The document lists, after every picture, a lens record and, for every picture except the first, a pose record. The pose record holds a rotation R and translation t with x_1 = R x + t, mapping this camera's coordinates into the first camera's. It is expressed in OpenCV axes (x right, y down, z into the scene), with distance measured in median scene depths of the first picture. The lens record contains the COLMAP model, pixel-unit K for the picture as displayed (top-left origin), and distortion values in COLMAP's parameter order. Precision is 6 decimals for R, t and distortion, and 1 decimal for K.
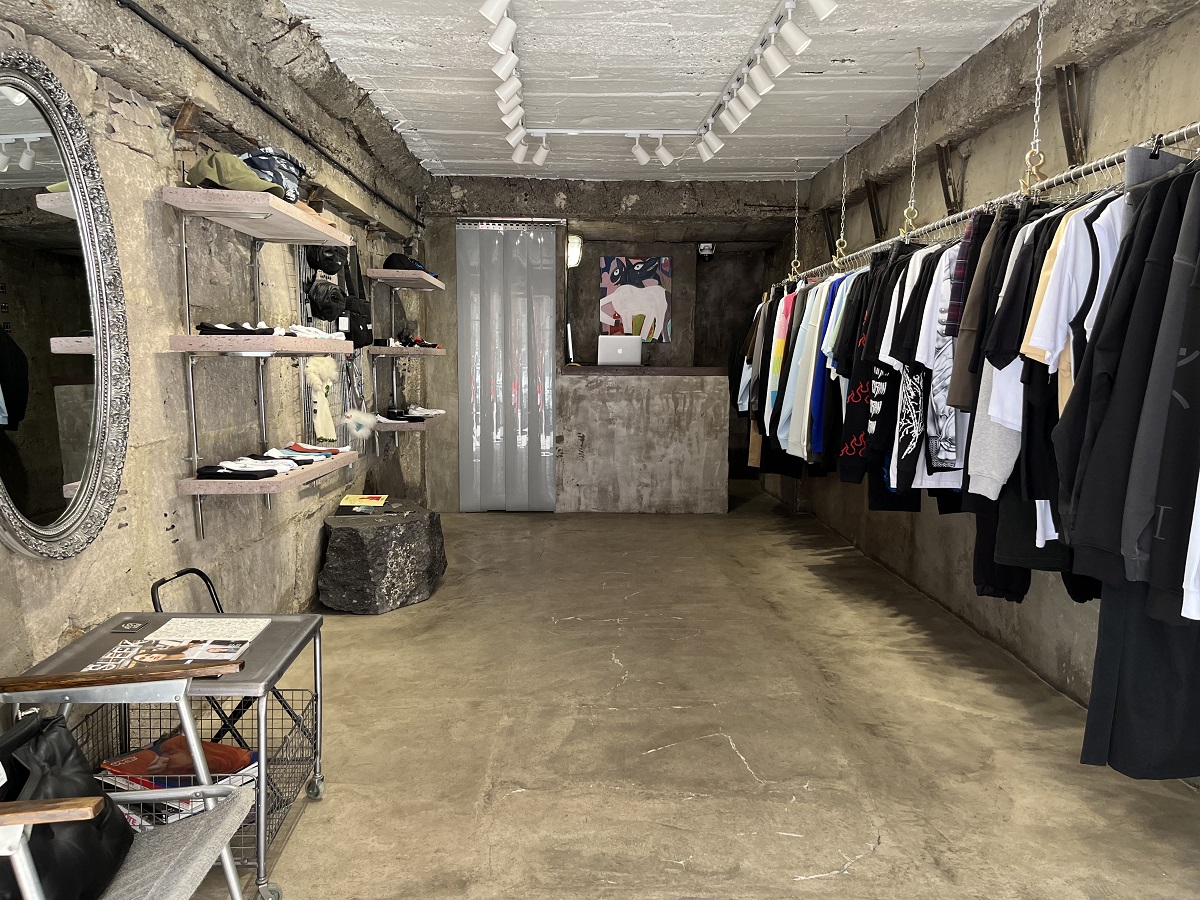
lens RADIAL K [[909.0, 0, 603.3], [0, 909.0, 452.4], [0, 0, 1]] dist [0.064842, -0.002380]
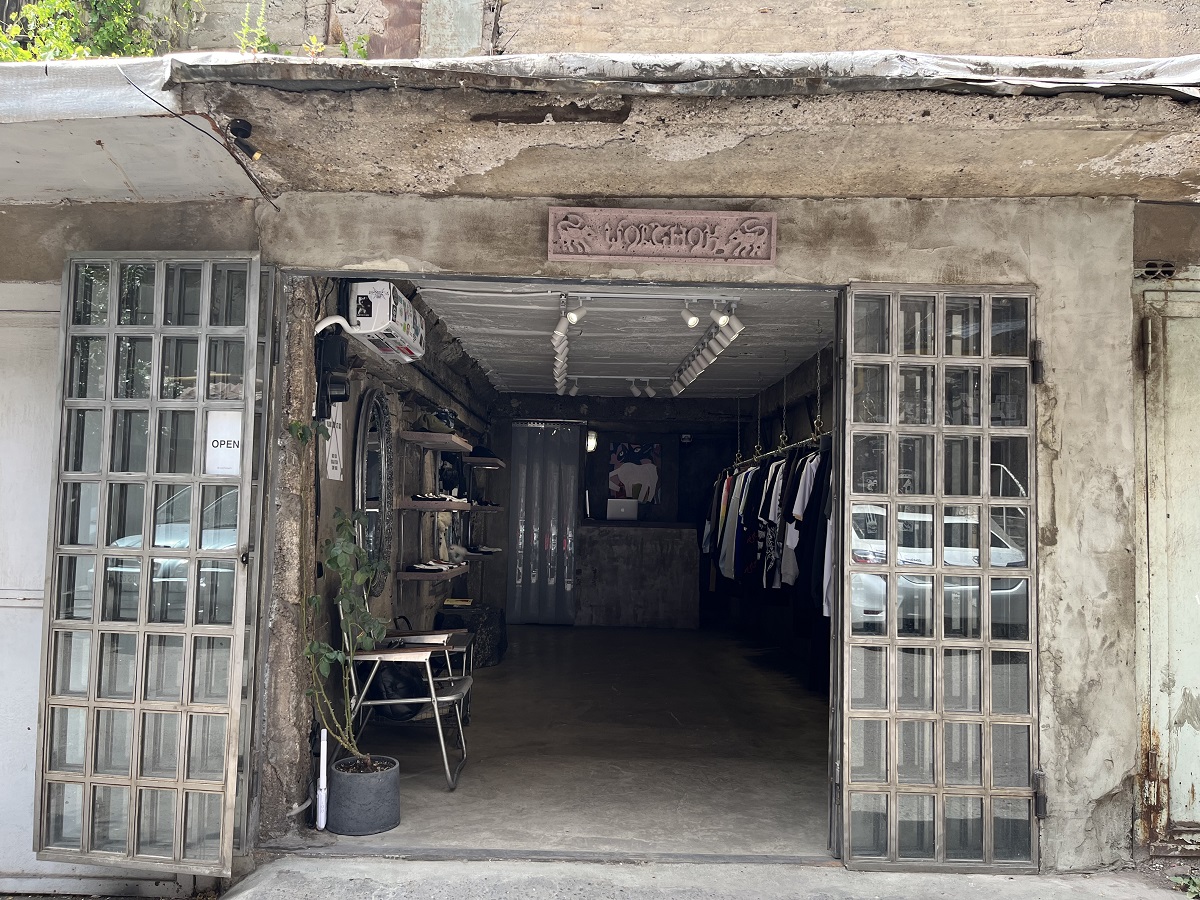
lens RADIAL K [[909.0, 0, 597.2], [0, 909.0, 453.5], [0, 0, 1]] dist [0.064842, -0.002380]
pose [[0.999699, 0.016375, -0.018250, 0.003177], [-0.019232, 0.985367, -0.169357, 0.044930], [0.015209, 0.169657, 0.985386, -0.434409]]
